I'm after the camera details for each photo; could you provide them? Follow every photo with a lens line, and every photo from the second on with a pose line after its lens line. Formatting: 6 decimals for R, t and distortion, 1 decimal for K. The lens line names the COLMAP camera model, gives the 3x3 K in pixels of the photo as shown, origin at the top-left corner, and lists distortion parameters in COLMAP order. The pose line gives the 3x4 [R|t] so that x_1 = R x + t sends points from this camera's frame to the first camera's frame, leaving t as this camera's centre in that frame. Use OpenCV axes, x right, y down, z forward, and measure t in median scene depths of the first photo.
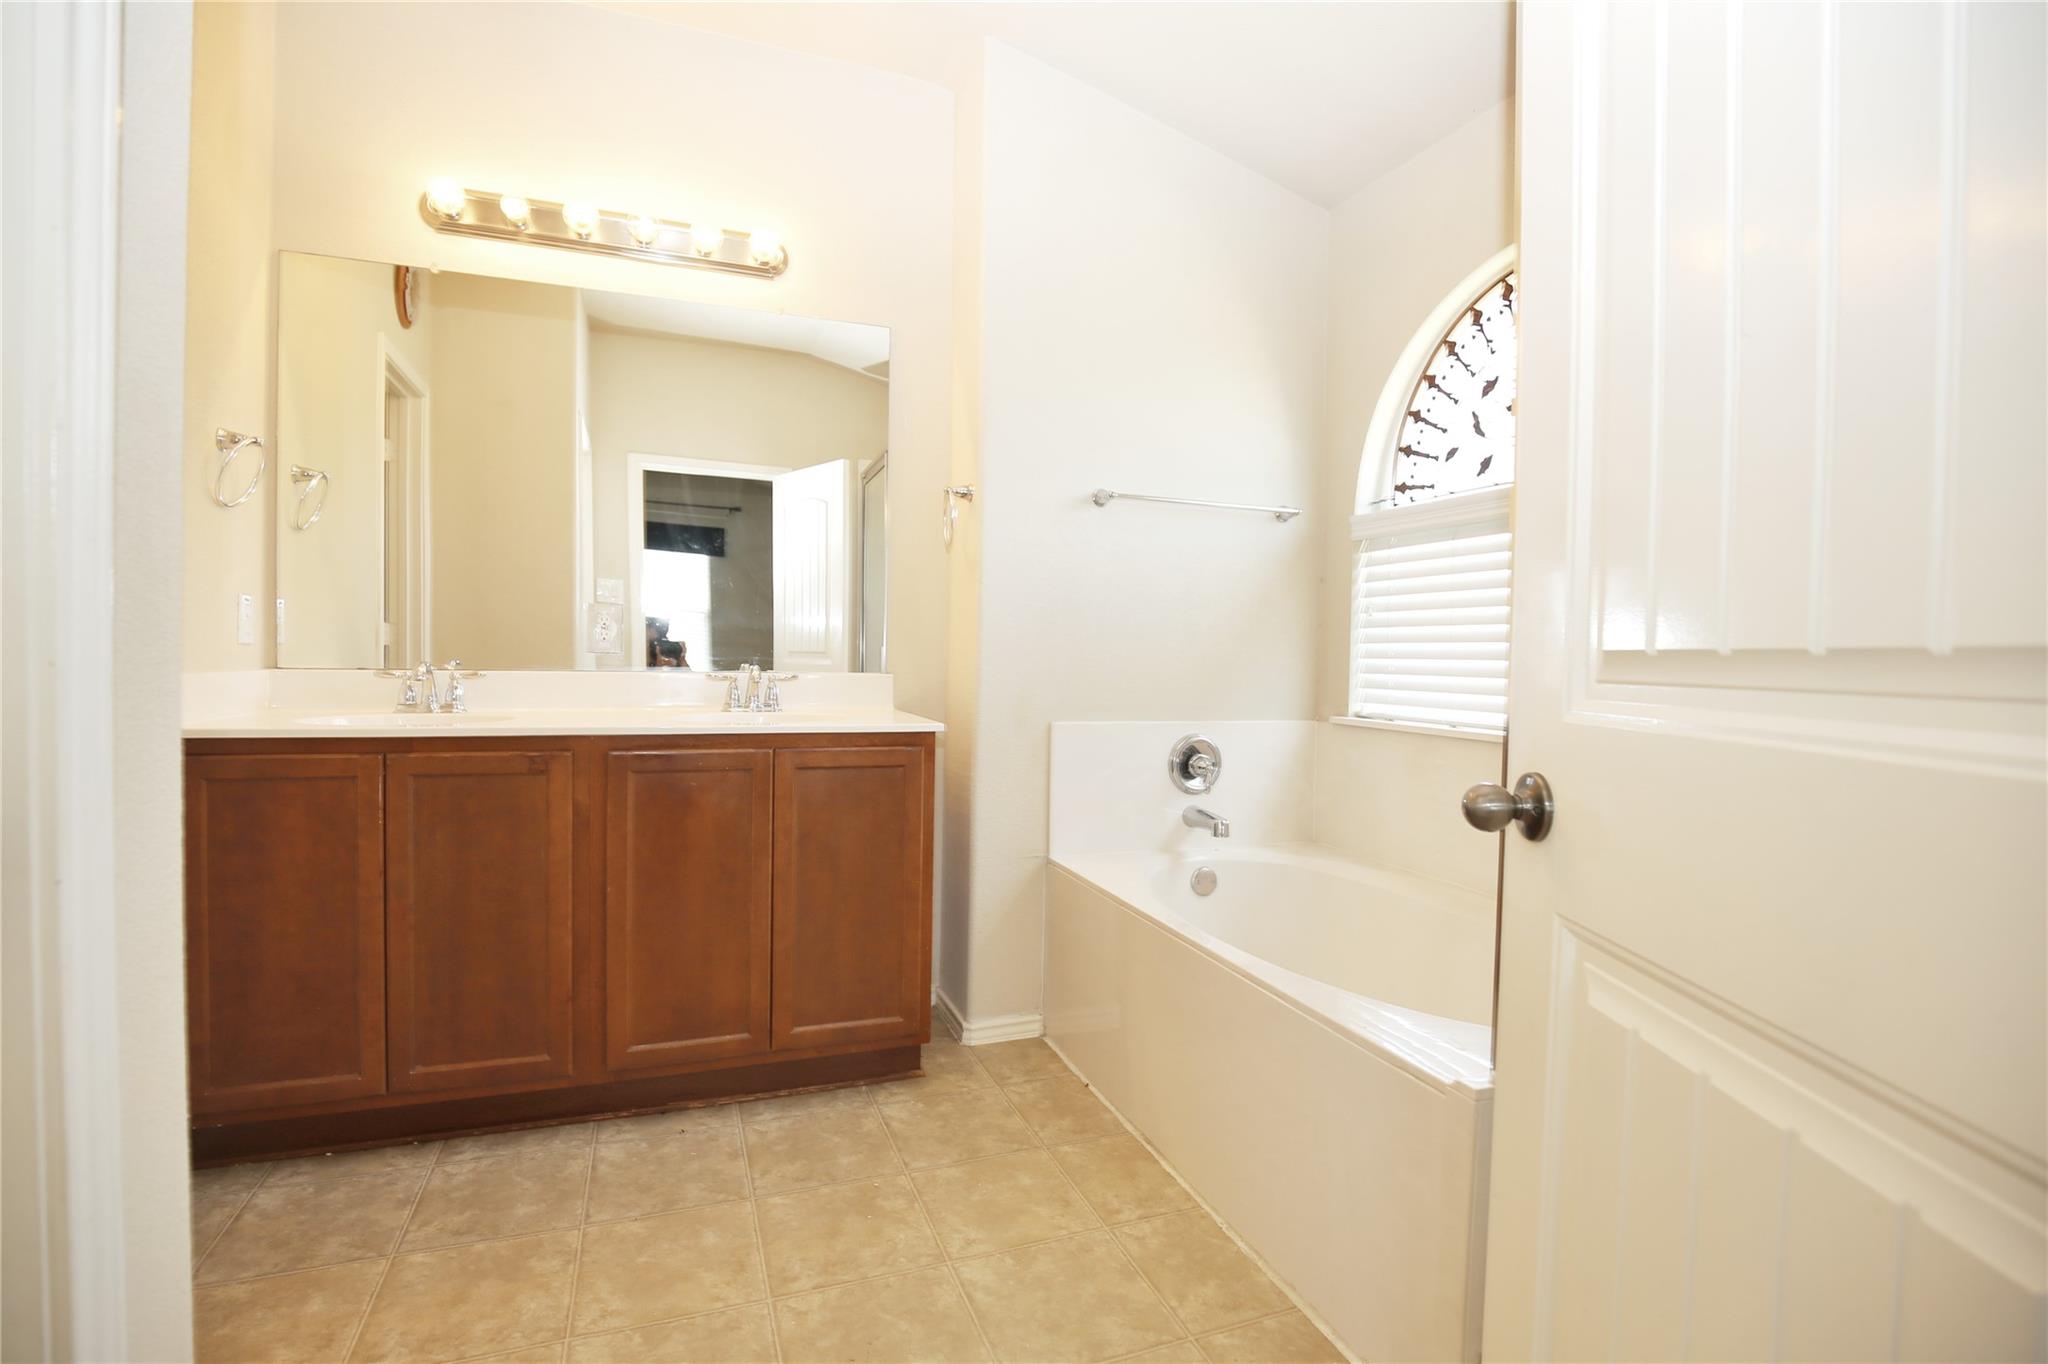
lens RADIAL K [[952.2, 0, 1046.0], [0, 952.2, 684.2], [0, 0, 1]] dist [-0.030617, 0.004542]
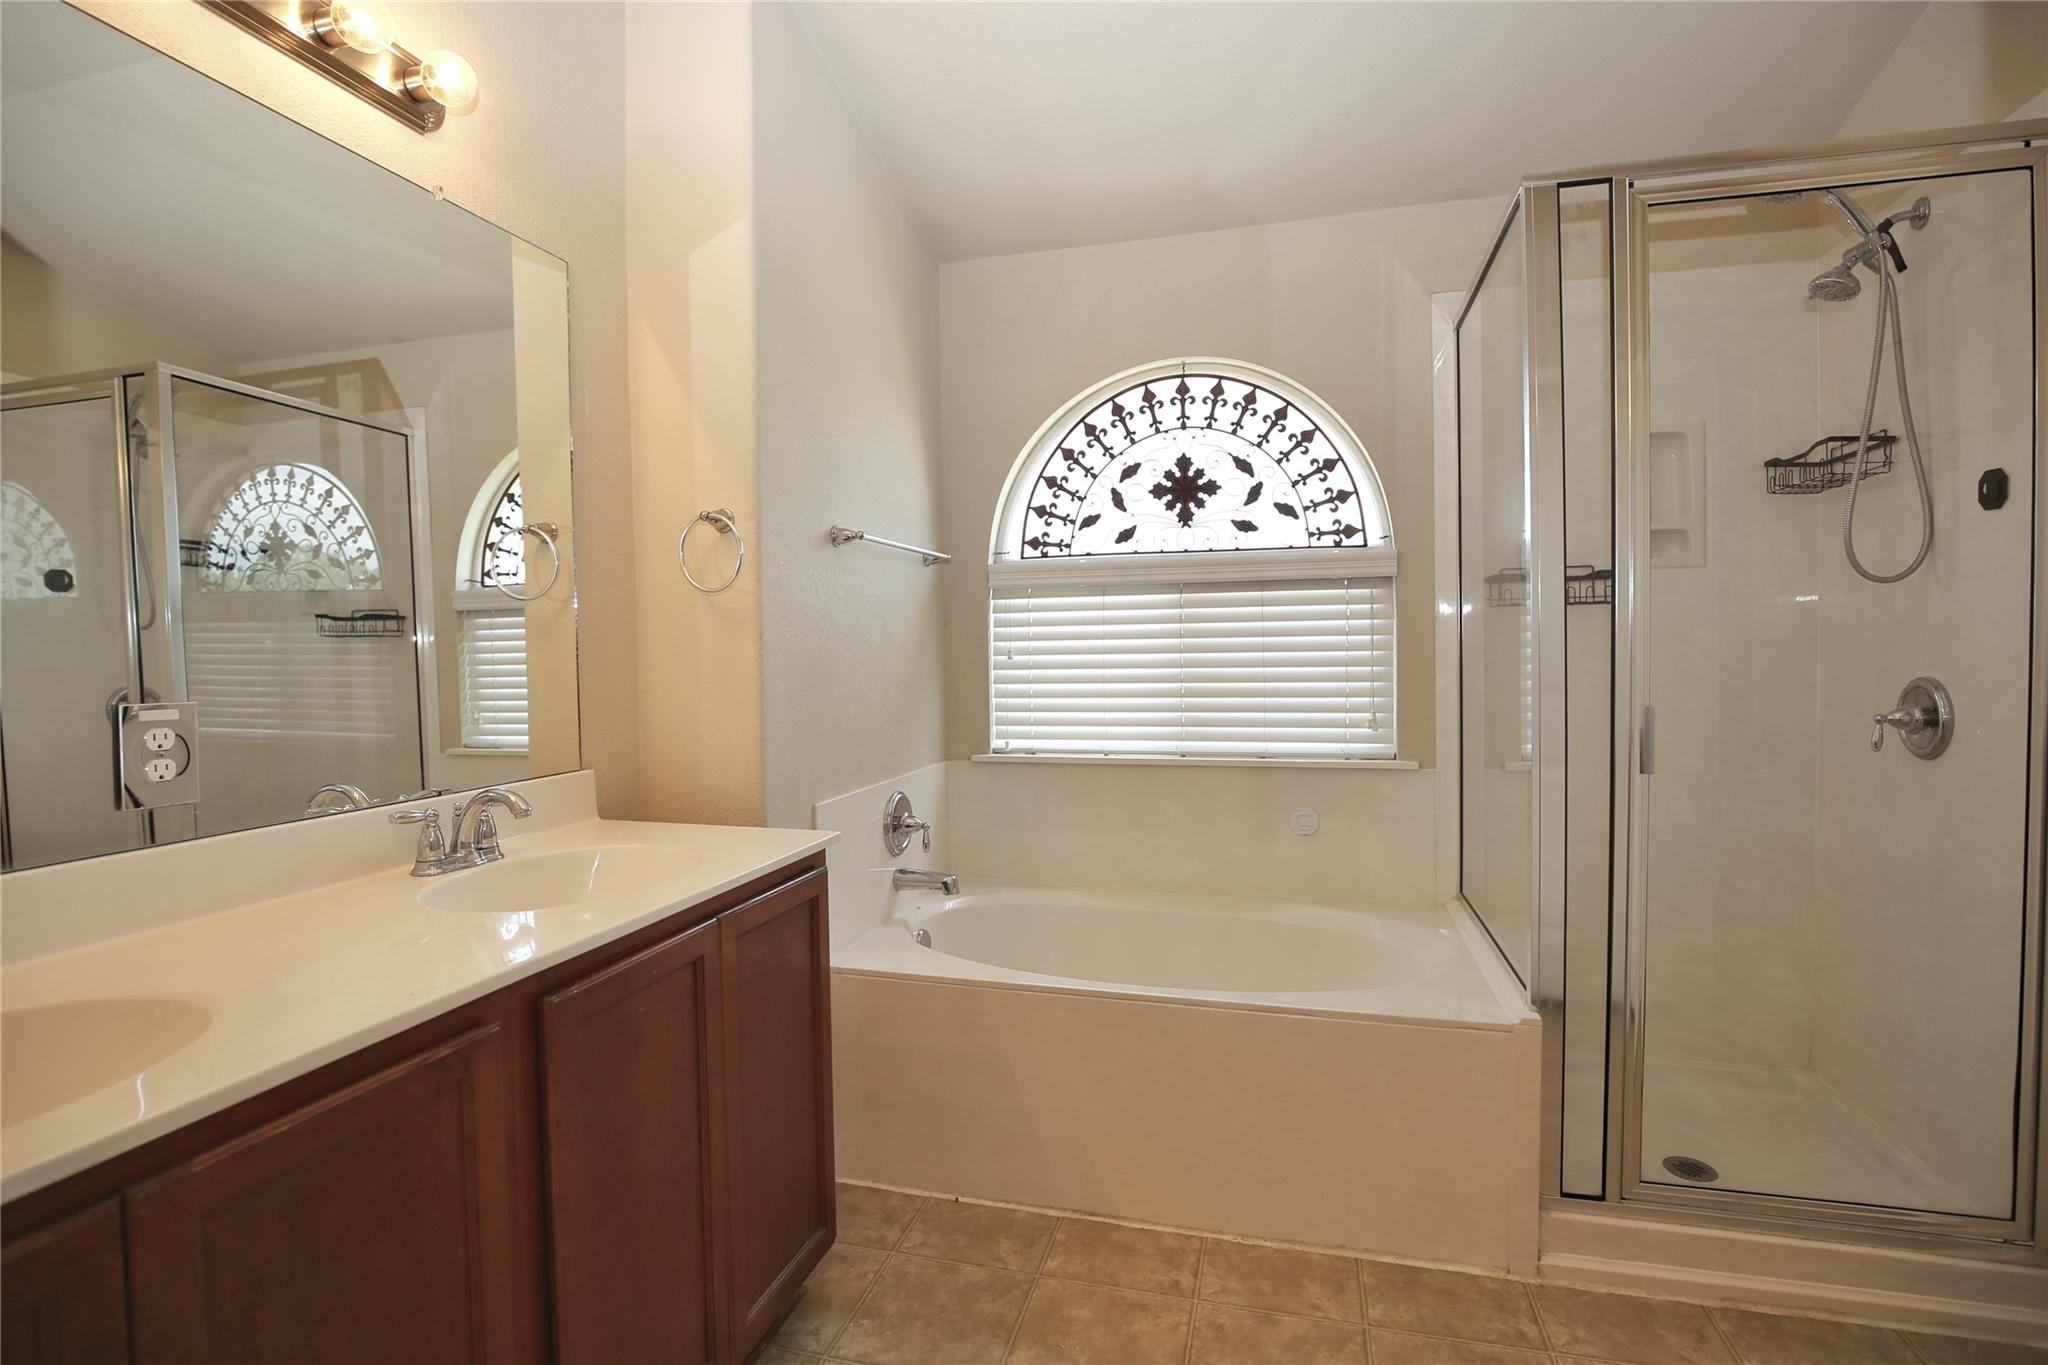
lens RADIAL K [[952.2, 0, 1039.8], [0, 952.2, 674.1], [0, 0, 1]] dist [-0.030617, 0.004542]
pose [[0.595221, -0.047953, 0.802130, -0.557751], [0.050473, 0.998478, 0.022238, -0.084318], [-0.801976, 0.027249, 0.596735, 0.356934]]
